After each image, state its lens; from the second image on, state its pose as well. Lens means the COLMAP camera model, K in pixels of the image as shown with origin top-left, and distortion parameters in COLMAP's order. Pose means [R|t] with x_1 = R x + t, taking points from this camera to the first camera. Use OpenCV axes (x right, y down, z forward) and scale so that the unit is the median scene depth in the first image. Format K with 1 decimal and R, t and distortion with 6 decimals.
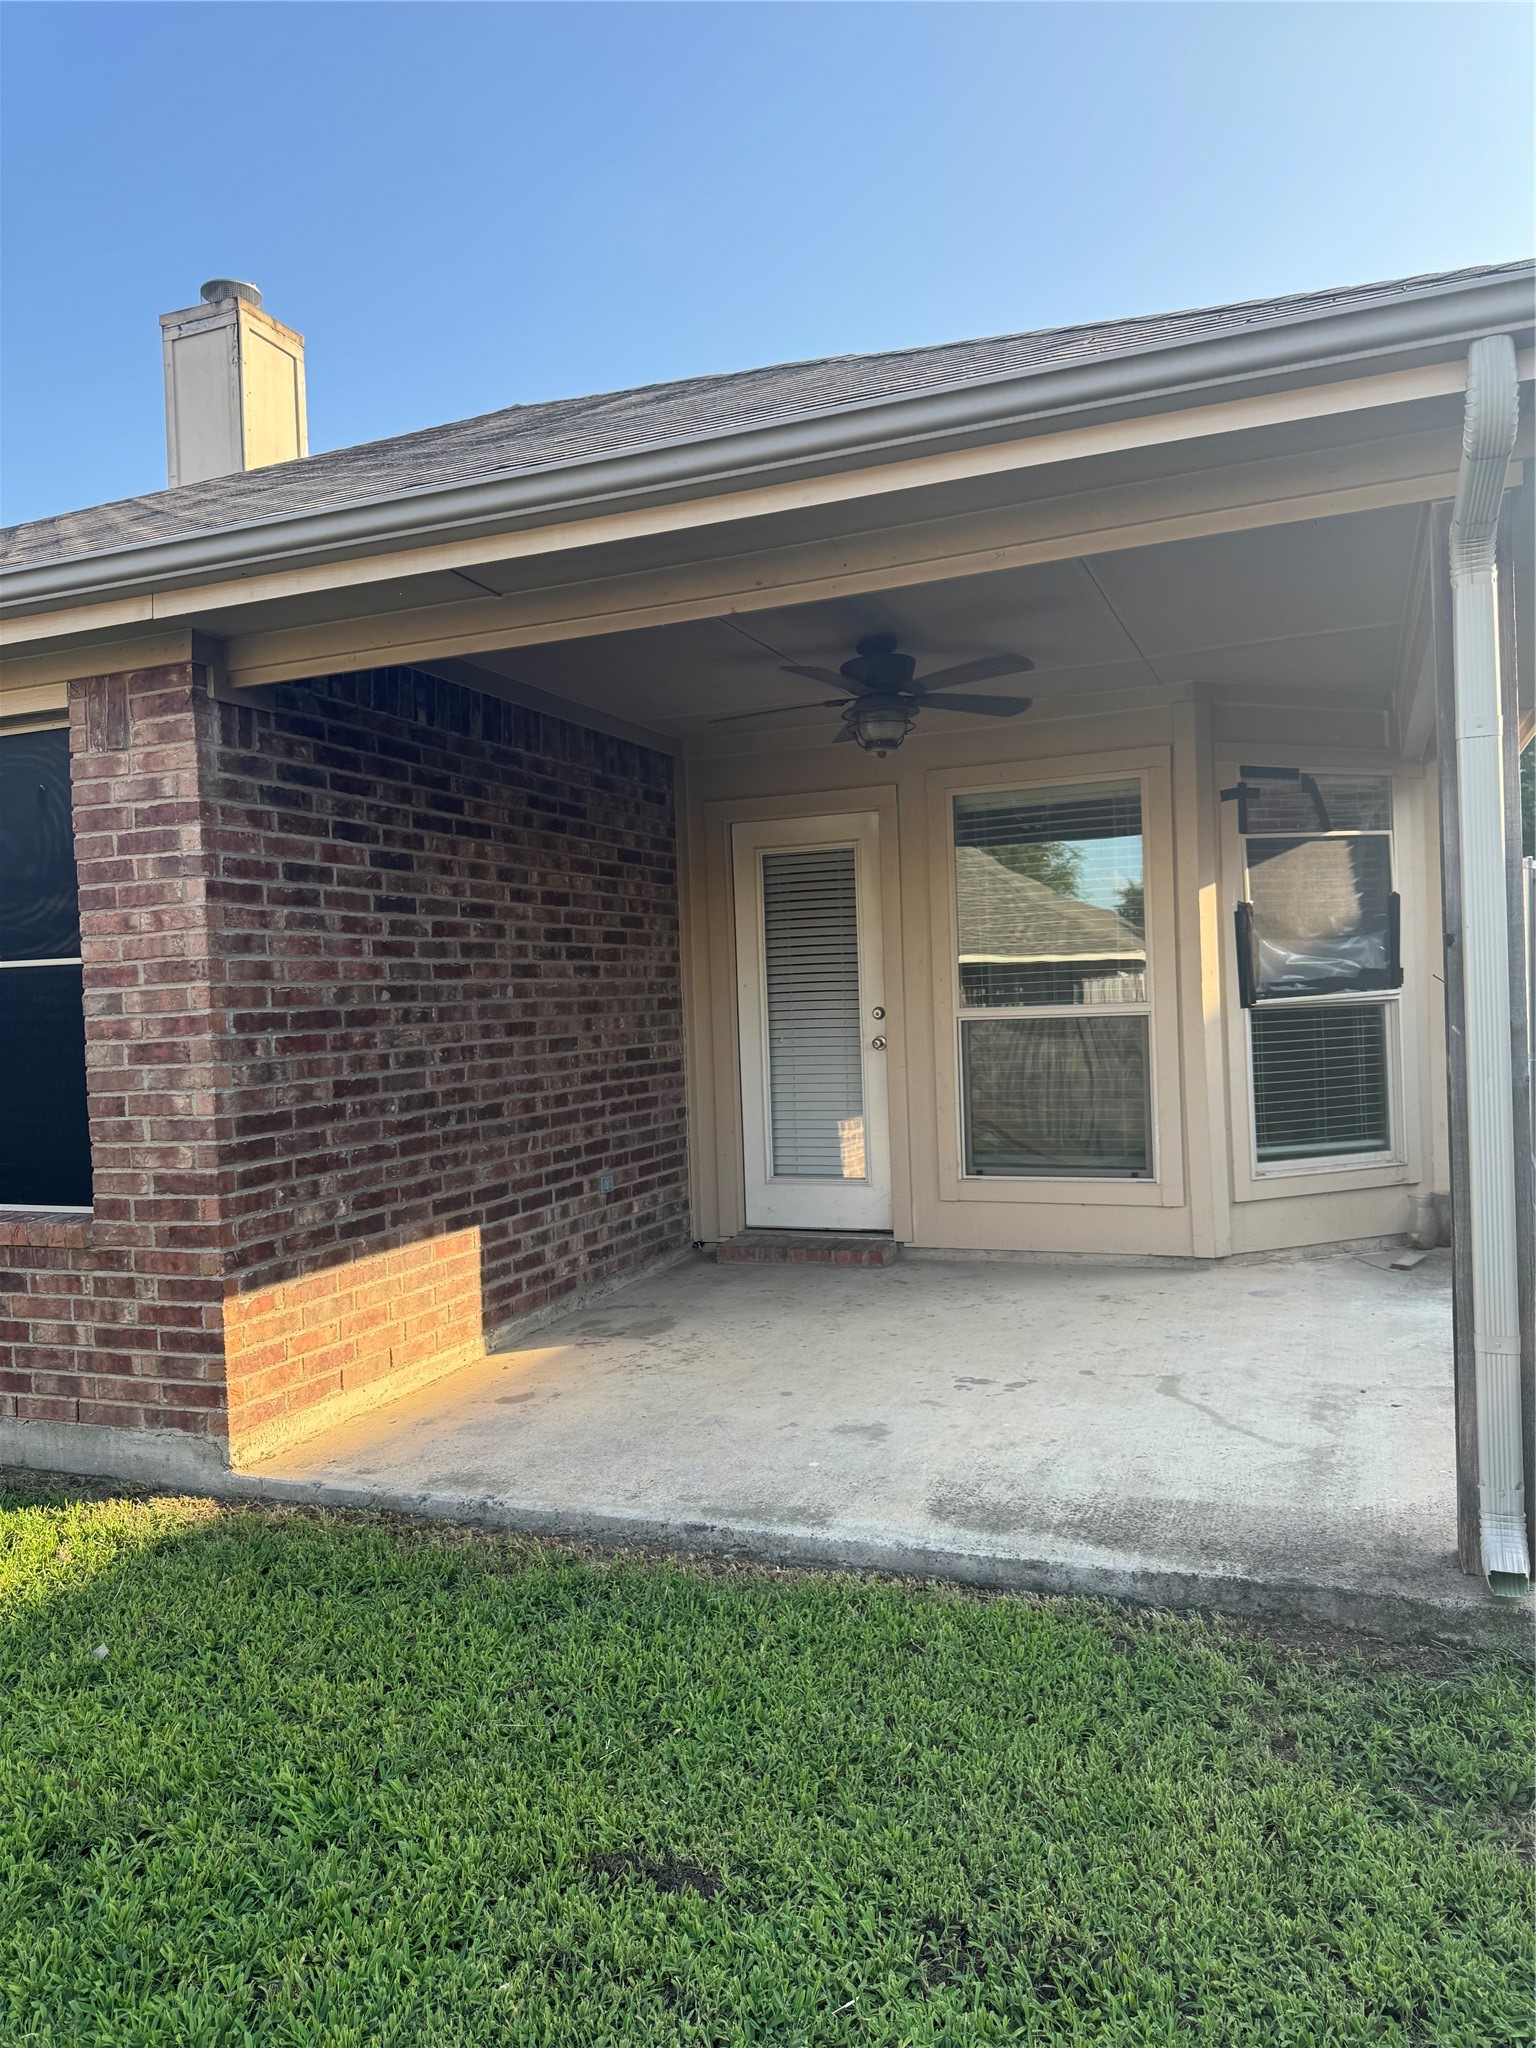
lens RADIAL K [[1453.6, 0, 775.0], [0, 1453.6, 1023.4], [0, 0, 1]] dist [0.028494, -0.004781]
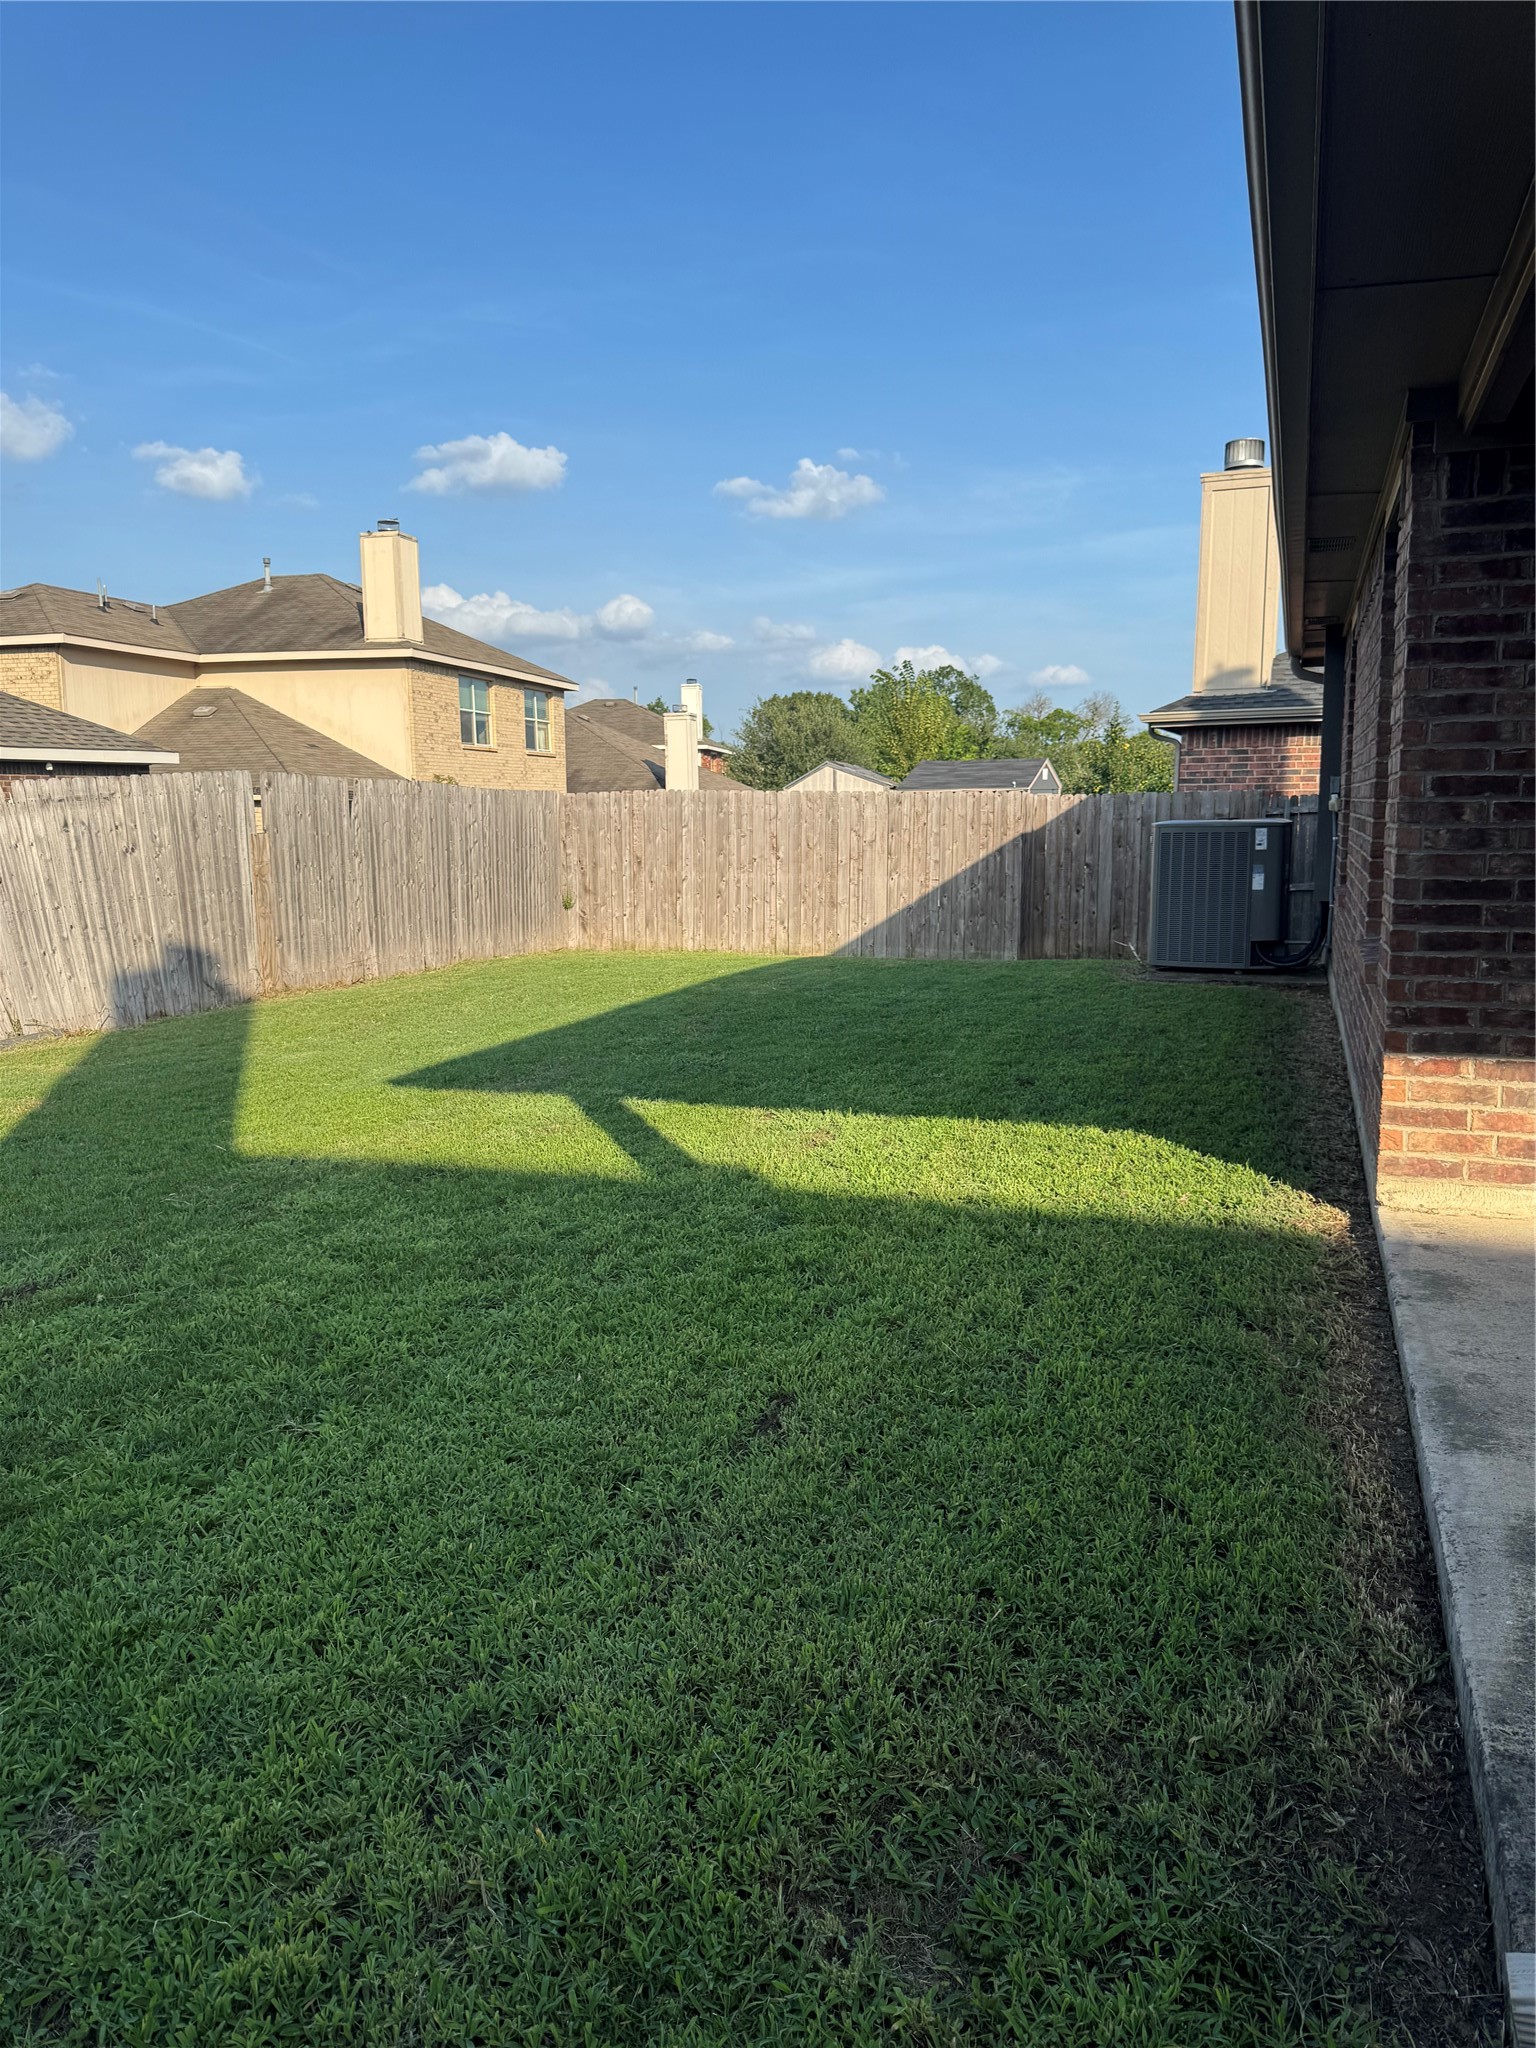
lens RADIAL K [[1453.6, 0, 772.9], [0, 1453.6, 1025.7], [0, 0, 1]] dist [0.028494, -0.004781]
pose [[0.043359, 0.191632, -0.980509, 0.626118], [-0.012185, 0.981460, 0.191279, -0.025243], [0.998985, 0.003654, 0.044890, 0.492430]]
